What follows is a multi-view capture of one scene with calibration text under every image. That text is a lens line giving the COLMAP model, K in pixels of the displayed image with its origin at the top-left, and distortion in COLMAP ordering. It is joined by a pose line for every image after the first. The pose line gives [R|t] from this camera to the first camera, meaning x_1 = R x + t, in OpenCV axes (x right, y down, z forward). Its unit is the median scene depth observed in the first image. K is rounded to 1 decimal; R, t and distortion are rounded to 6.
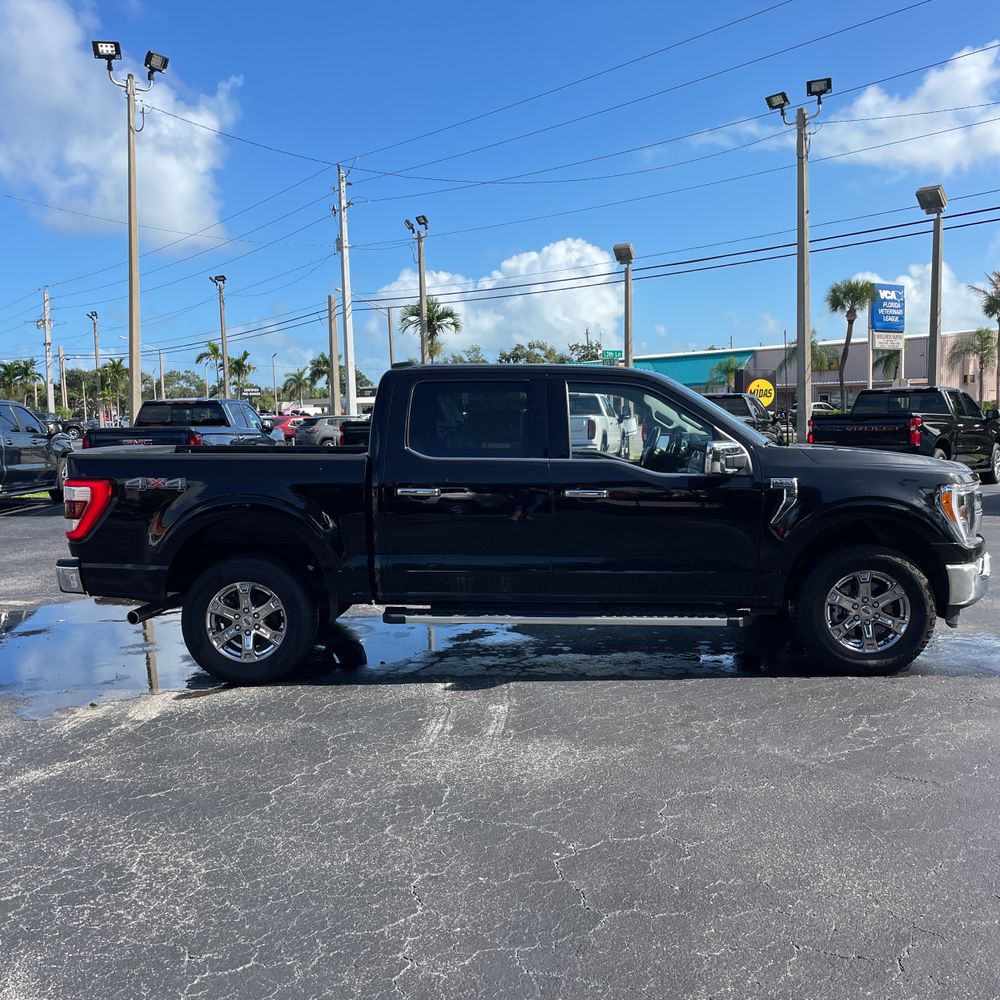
lens RADIAL K [[996.0, 0, 500.0], [0, 996.0, 500.0], [0, 0, 1]] dist [0.046267, -0.022697]
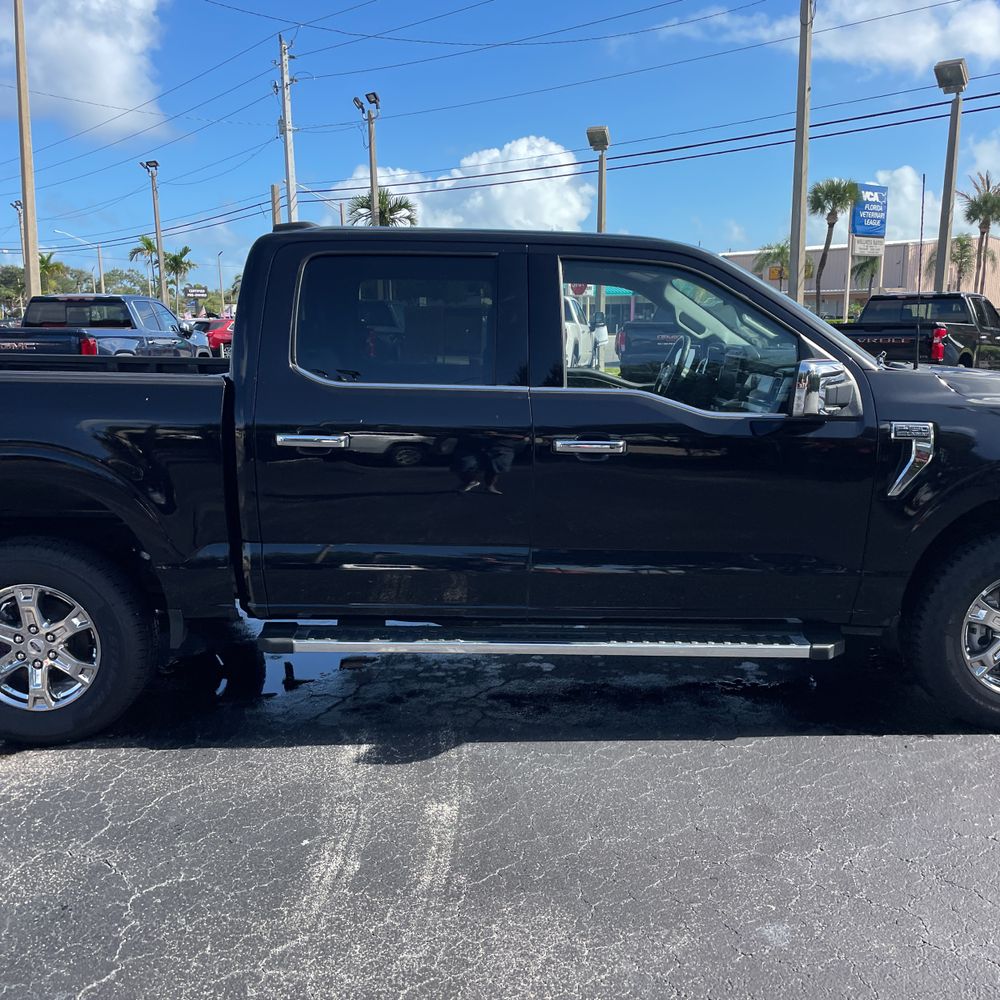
lens RADIAL K [[1000.8, 0, 495.6], [0, 1000.8, 516.0], [0, 0, 1]] dist [0.074029, -0.092093]
pose [[0.999299, 0.005840, 0.036975, 0.001717], [-0.009705, 0.994402, 0.105214, -0.007057], [-0.036154, -0.105499, 0.993762, 0.100421]]
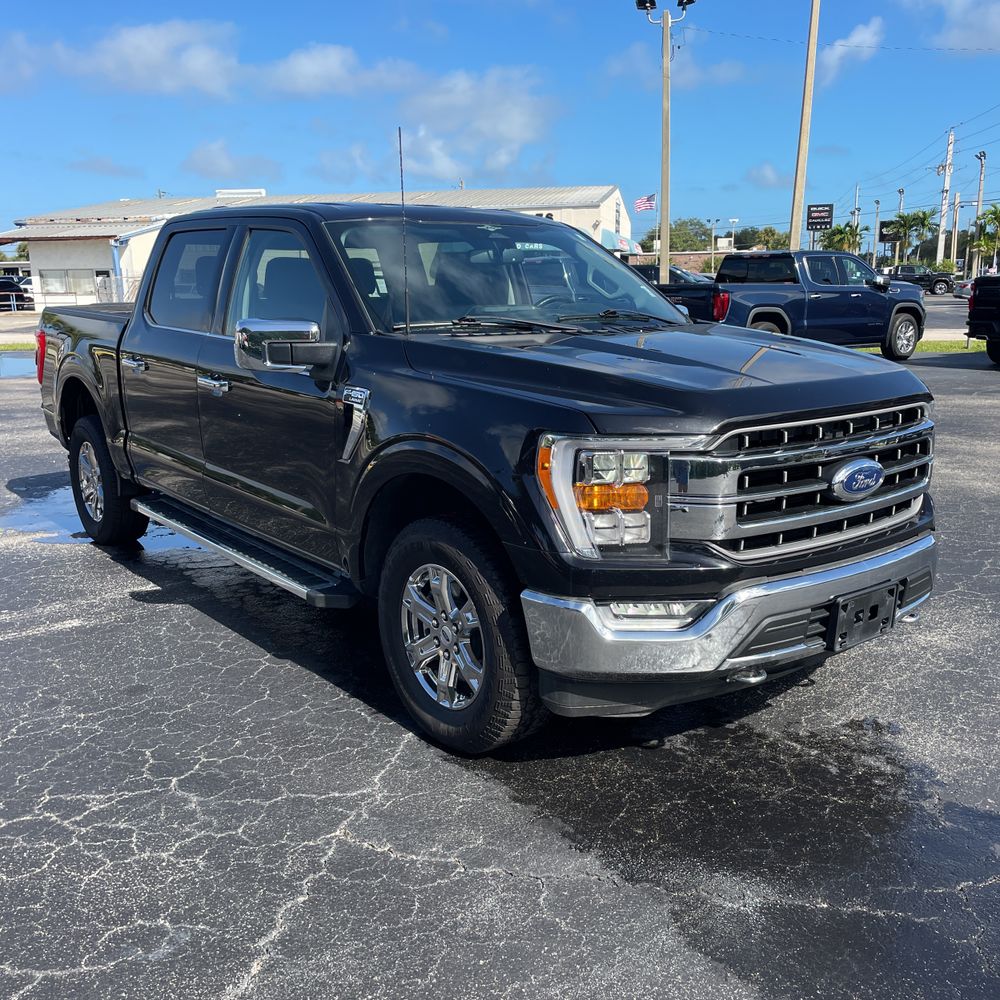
lens RADIAL K [[1002.8, 0, 516.6], [0, 1002.8, 512.7], [0, 0, 1]] dist [0.048578, -0.036986]
pose [[0.653434, 0.181259, -0.734962, 0.210818], [-0.066807, 0.980929, 0.182524, -0.016653], [0.754030, -0.070167, 0.653082, 0.174711]]
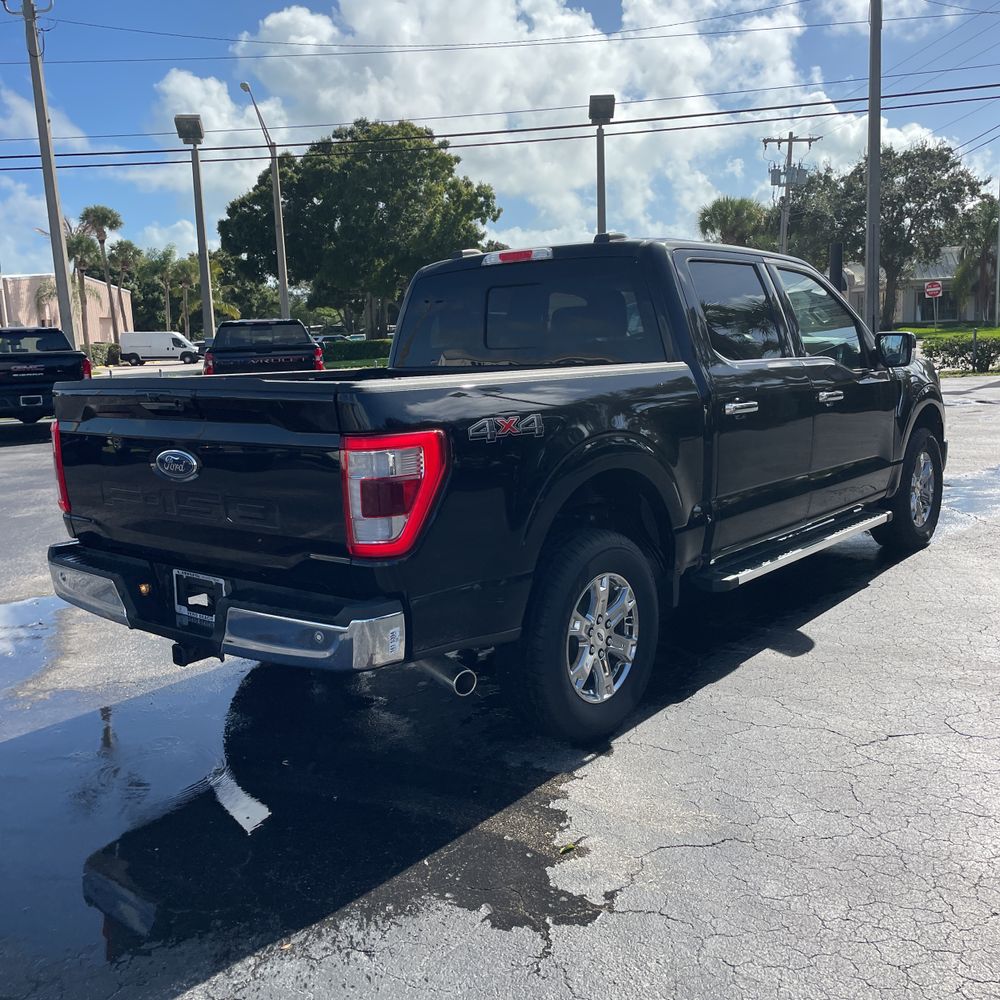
lens RADIAL K [[970.4, 0, 462.6], [0, 970.4, 515.3], [0, 0, 1]] dist [0.035295, -0.026656]
pose [[0.636122, -0.147482, 0.757362, -0.197880], [0.091862, 0.989057, 0.115444, -0.007470], [-0.766101, -0.003863, 0.642709, 0.181239]]
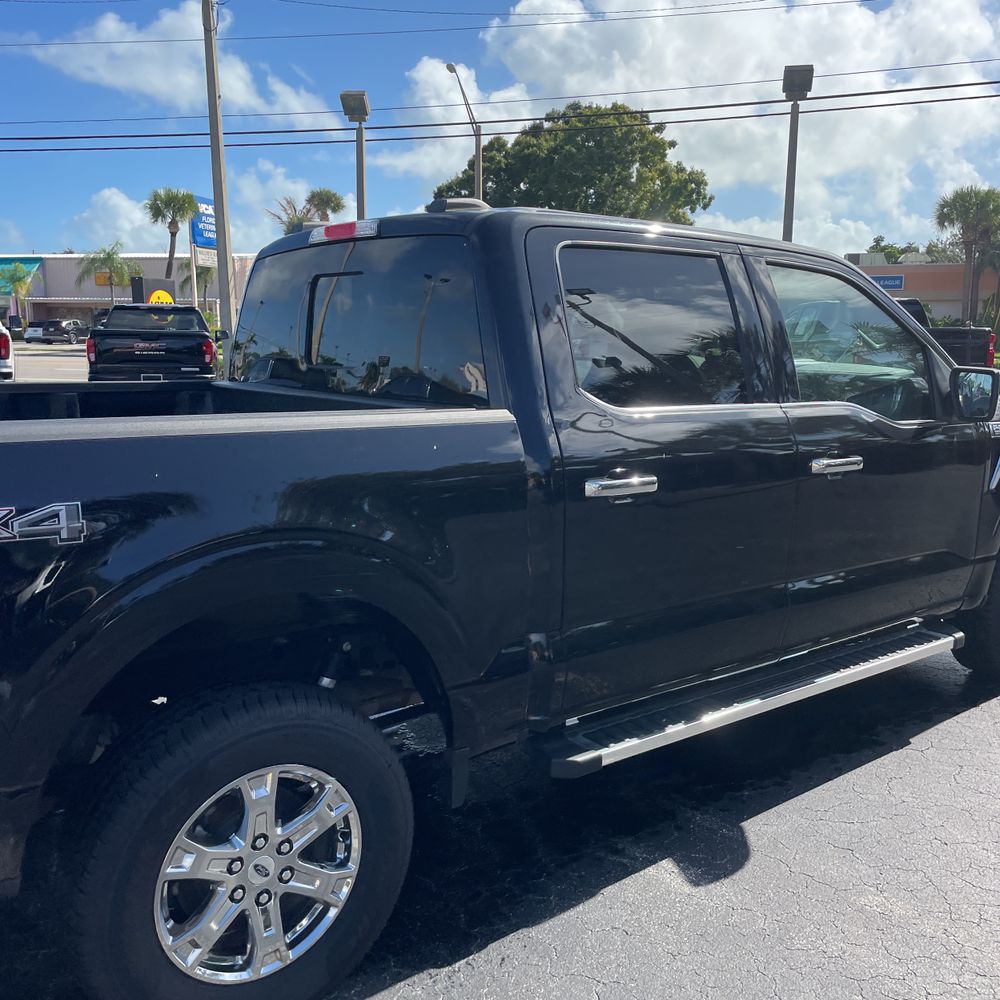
lens RADIAL K [[996.0, 0, 500.0], [0, 996.0, 500.0], [0, 0, 1]] dist [0.046267, -0.022697]
pose [[0.767113, -0.090379, 0.635114, -0.108403], [0.039599, 0.994809, 0.093736, -0.012059], [-0.640289, -0.046756, 0.766710, 0.176708]]
